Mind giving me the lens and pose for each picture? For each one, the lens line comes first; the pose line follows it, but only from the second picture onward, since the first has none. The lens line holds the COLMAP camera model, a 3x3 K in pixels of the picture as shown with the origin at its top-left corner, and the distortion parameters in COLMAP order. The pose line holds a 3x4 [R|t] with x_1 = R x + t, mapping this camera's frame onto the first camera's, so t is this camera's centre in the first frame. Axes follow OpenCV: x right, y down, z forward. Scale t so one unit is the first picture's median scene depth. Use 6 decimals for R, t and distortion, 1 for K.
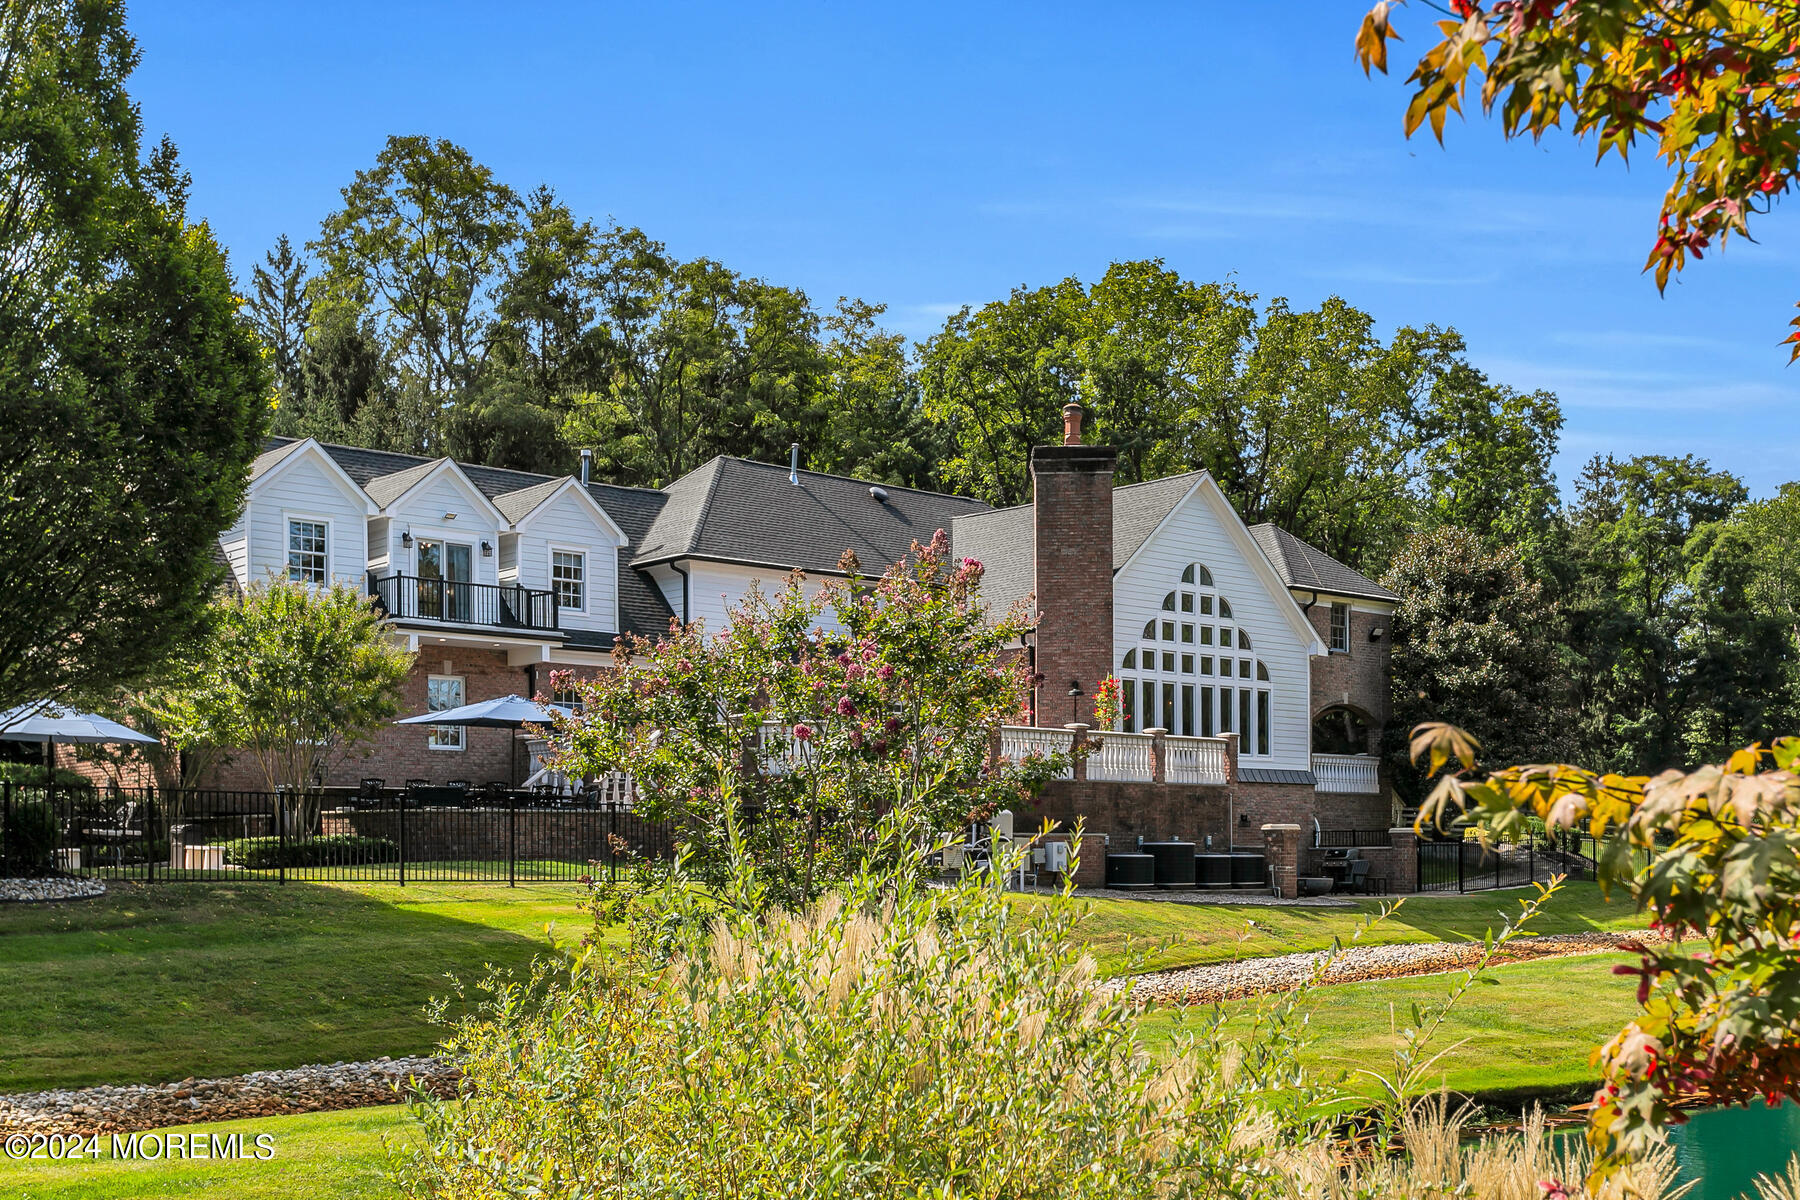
lens RADIAL K [[2474.1, 0, 903.1], [0, 2474.1, 599.9], [0, 0, 1]] dist [-0.012734, 0.000000]
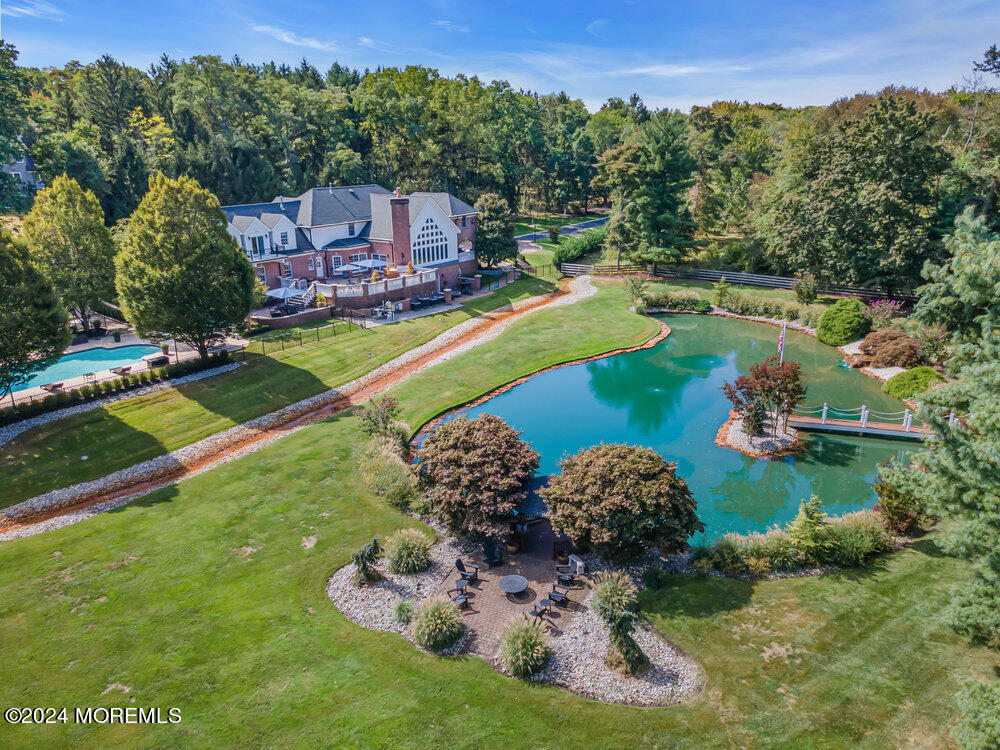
lens RADIAL K [[708.7, 0, 499.5], [0, 708.7, 376.6], [0, 0, 1]] dist [0.029691, 0.008153]
pose [[0.980233, -0.072984, 0.183891, -0.010348], [0.010415, 0.947219, 0.320419, -0.152120], [-0.197571, -0.312170, 0.929256, -0.278389]]
